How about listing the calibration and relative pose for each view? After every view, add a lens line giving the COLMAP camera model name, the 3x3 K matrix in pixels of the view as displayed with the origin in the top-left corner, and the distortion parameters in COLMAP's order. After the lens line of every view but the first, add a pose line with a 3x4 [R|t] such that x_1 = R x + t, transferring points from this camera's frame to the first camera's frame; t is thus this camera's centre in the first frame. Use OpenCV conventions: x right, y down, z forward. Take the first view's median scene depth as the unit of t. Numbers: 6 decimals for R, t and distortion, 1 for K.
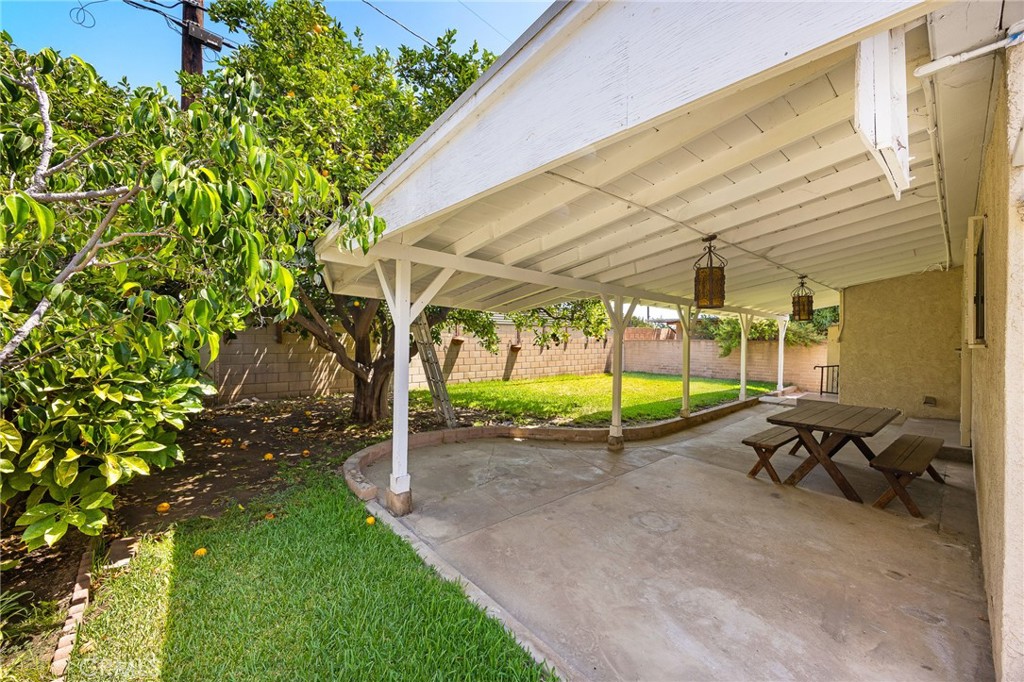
lens RADIAL K [[386.8, 0, 512.4], [0, 386.8, 338.1], [0, 0, 1]] dist [0.007682, 0.000586]
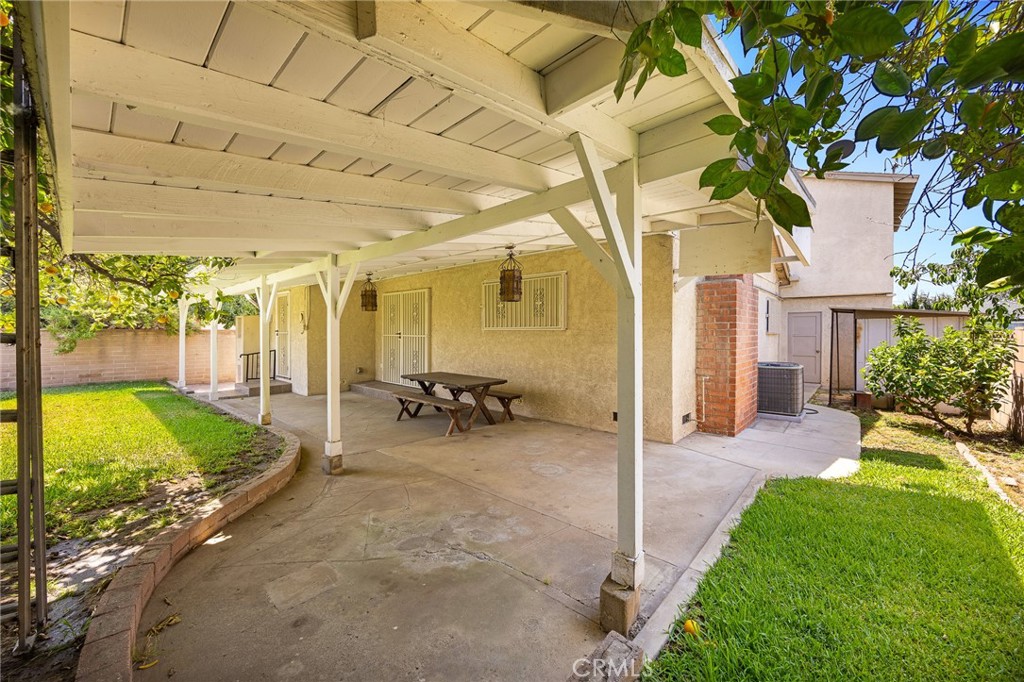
lens RADIAL K [[386.8, 0, 511.7], [0, 386.8, 338.0], [0, 0, 1]] dist [0.007682, 0.000586]
pose [[-0.112849, -0.022635, 0.993354, -0.659901], [-0.002821, 0.999744, 0.022460, 0.011481], [-0.993608, -0.000268, -0.112884, 0.964764]]
